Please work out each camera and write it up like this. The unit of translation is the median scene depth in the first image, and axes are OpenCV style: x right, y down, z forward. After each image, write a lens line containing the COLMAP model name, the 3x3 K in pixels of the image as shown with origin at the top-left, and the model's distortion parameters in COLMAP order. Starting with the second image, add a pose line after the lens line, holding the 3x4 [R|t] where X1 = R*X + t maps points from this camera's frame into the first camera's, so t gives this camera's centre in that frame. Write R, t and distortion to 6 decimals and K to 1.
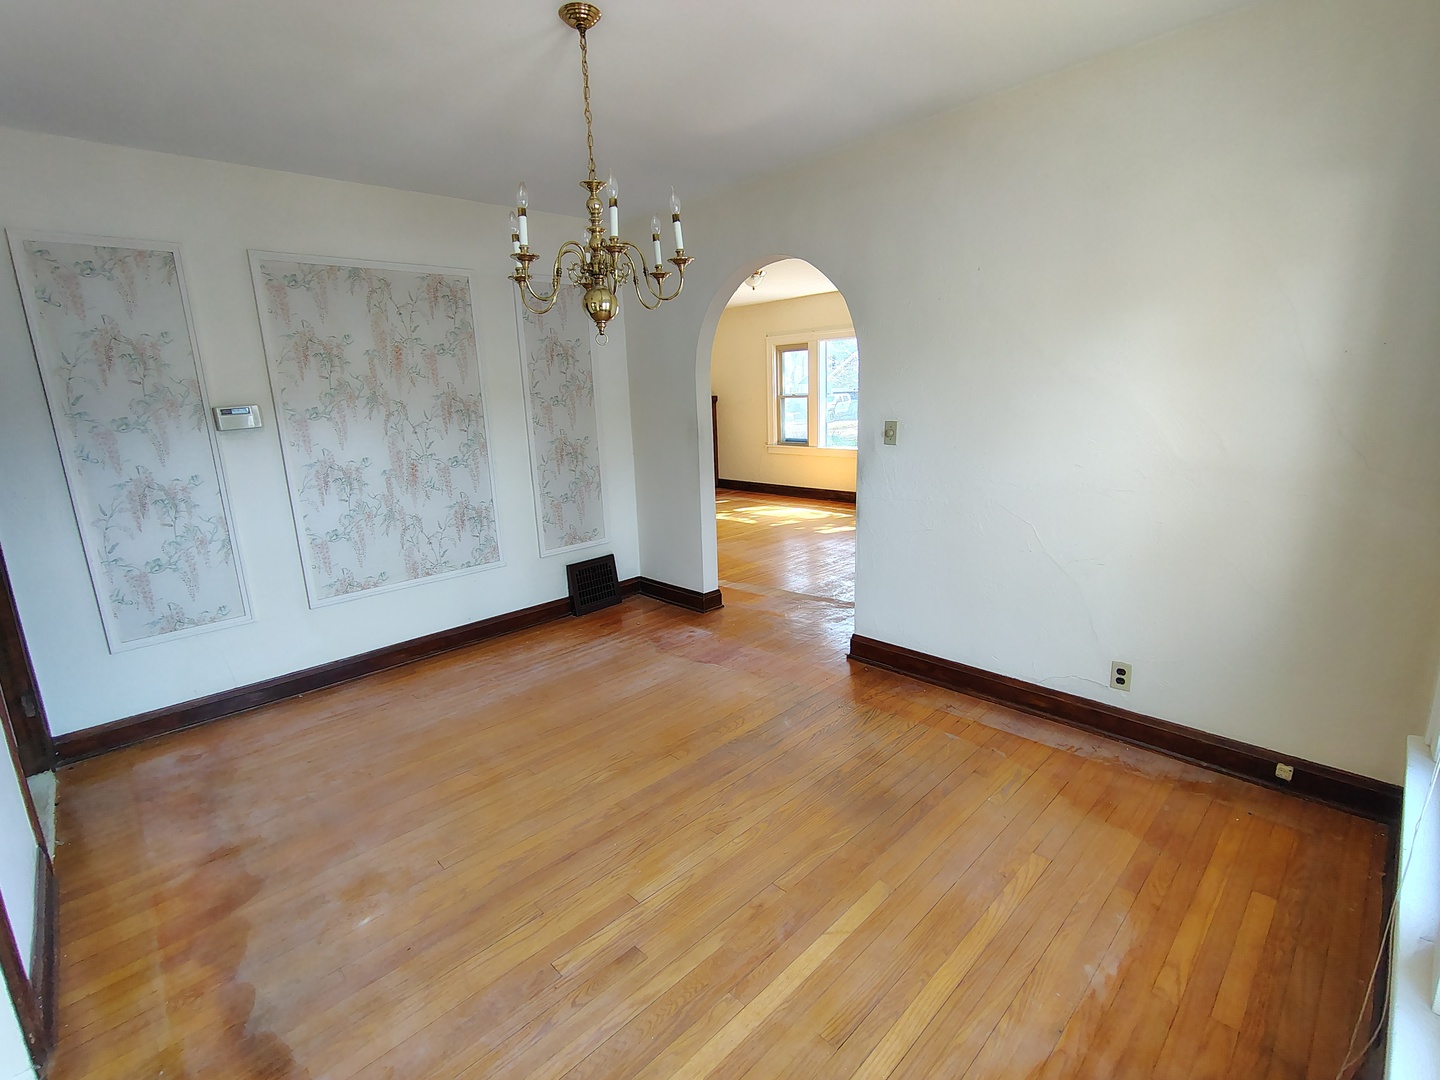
lens RADIAL K [[674.2, 0, 715.5], [0, 674.2, 535.3], [0, 0, 1]] dist [-0.001187, 0.000382]
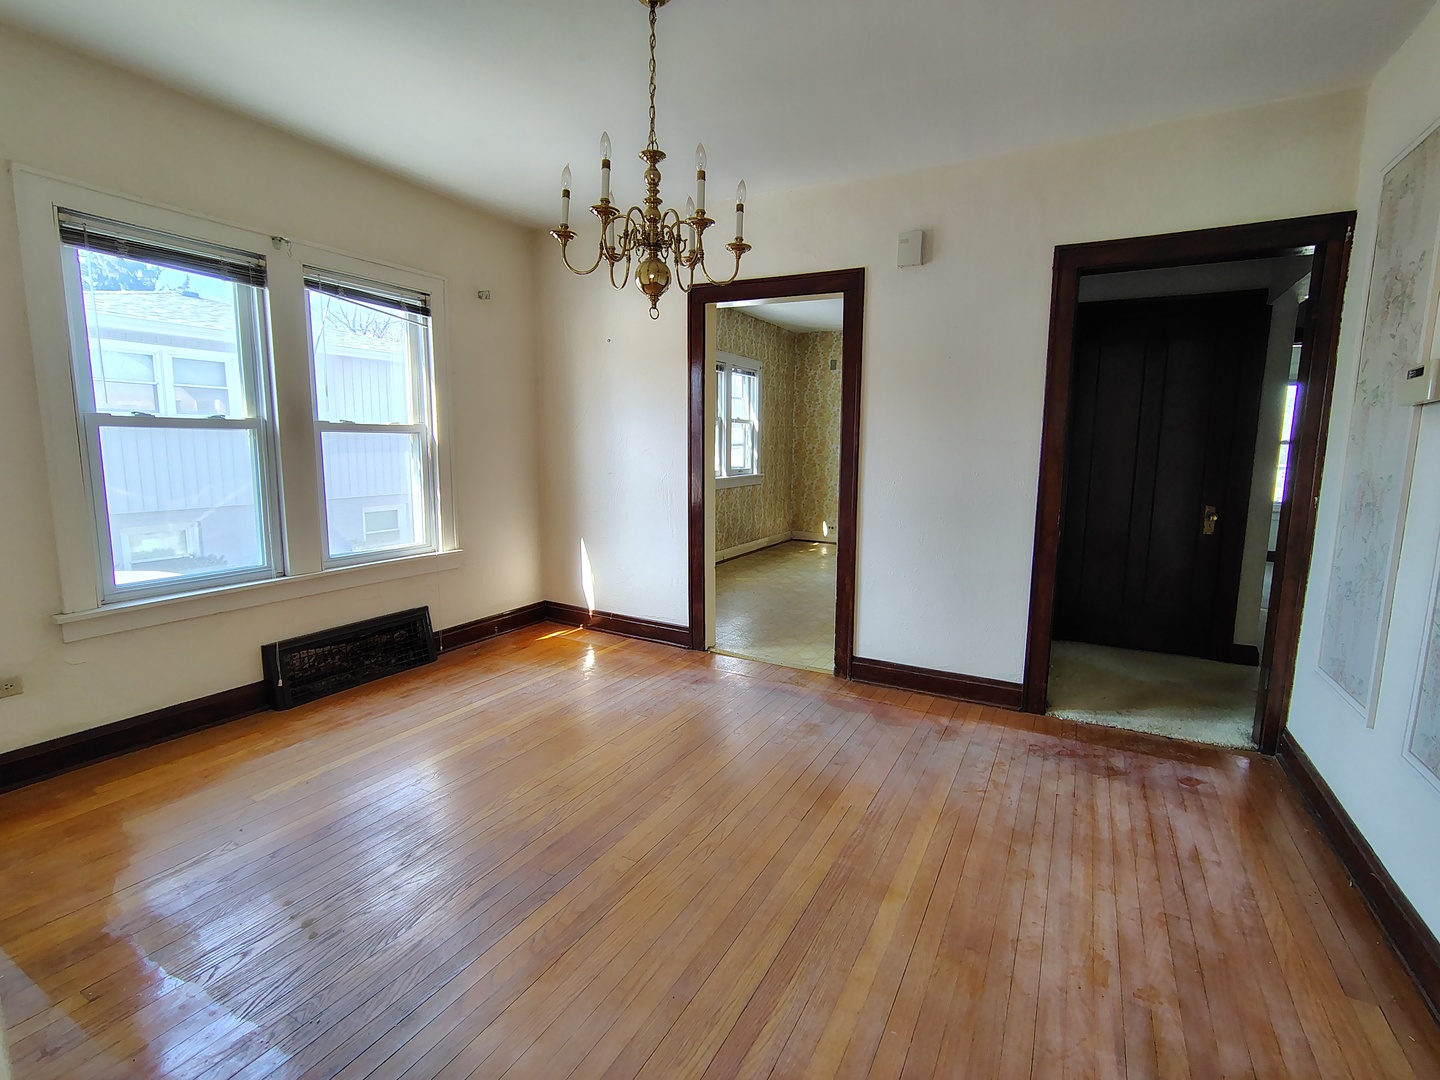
lens RADIAL K [[674.2, 0, 715.5], [0, 674.2, 535.3], [0, 0, 1]] dist [-0.001187, 0.000382]
pose [[-0.952638, 0.072929, -0.295231, 0.040426], [-0.035891, 0.937071, 0.347288, -0.259411], [0.301980, 0.341436, -0.890073, 1.543440]]
